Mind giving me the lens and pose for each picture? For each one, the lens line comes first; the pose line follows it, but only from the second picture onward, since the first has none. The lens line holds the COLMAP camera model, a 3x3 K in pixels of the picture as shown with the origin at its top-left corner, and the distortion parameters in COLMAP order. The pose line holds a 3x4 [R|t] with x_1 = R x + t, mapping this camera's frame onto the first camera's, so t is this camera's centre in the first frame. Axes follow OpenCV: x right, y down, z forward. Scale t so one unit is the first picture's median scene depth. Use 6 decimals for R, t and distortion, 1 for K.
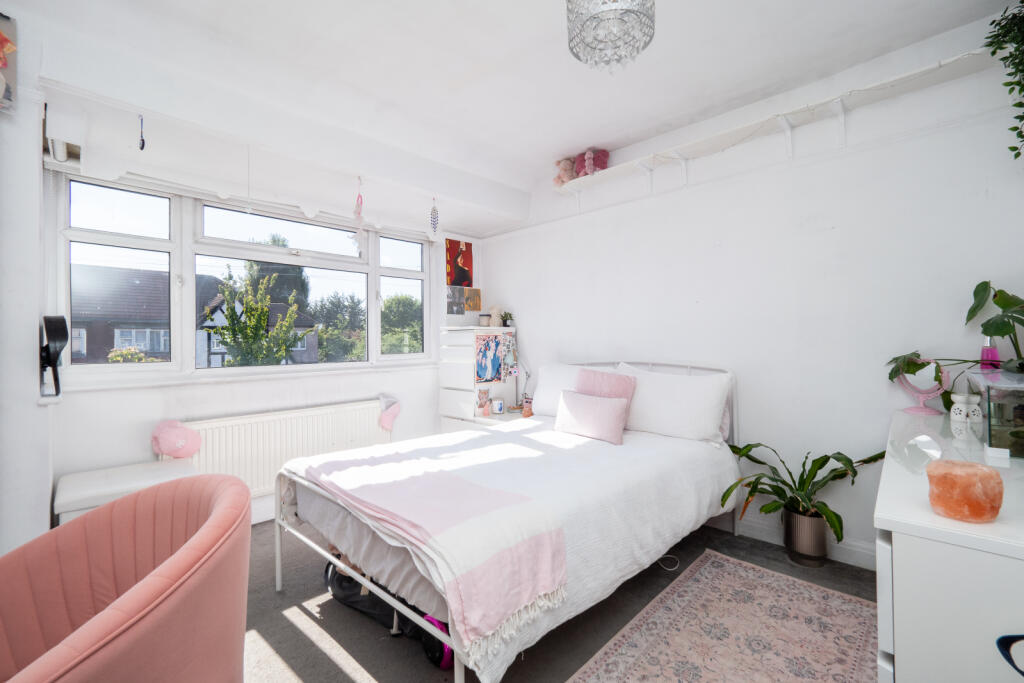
lens RADIAL K [[438.9, 0, 513.6], [0, 438.9, 336.6], [0, 0, 1]] dist [0.000405, -0.000403]
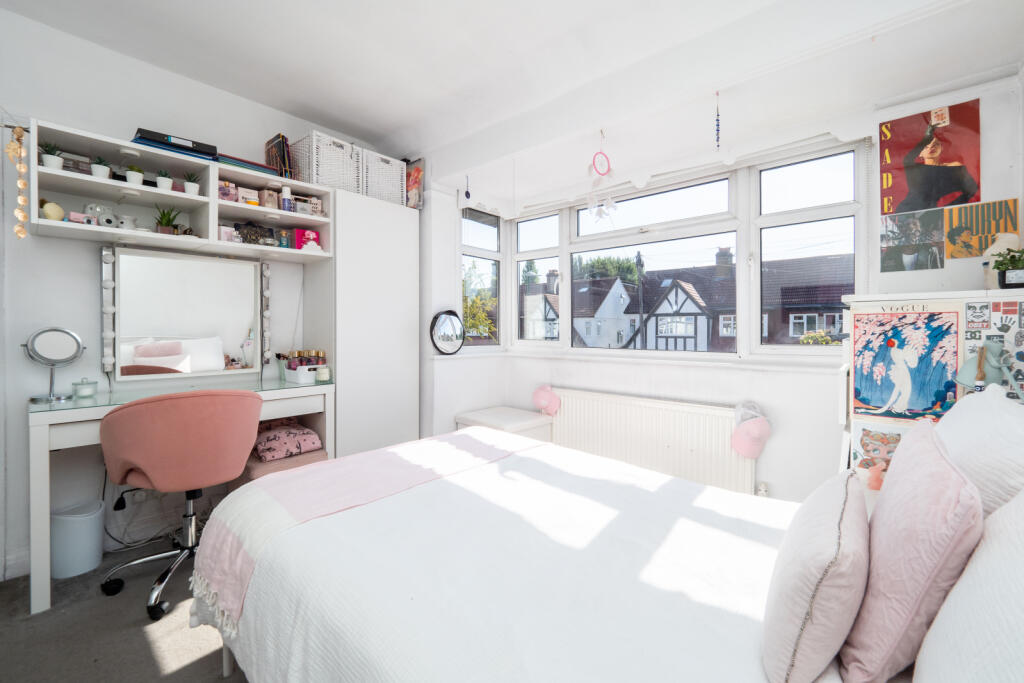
lens RADIAL K [[438.9, 0, 513.6], [0, 438.9, 336.6], [0, 0, 1]] dist [0.000405, -0.000403]
pose [[0.029315, 0.029279, -0.999141, 0.366599], [0.008321, 0.999529, 0.029535, 0.004472], [0.999536, -0.009180, 0.029058, 0.590663]]
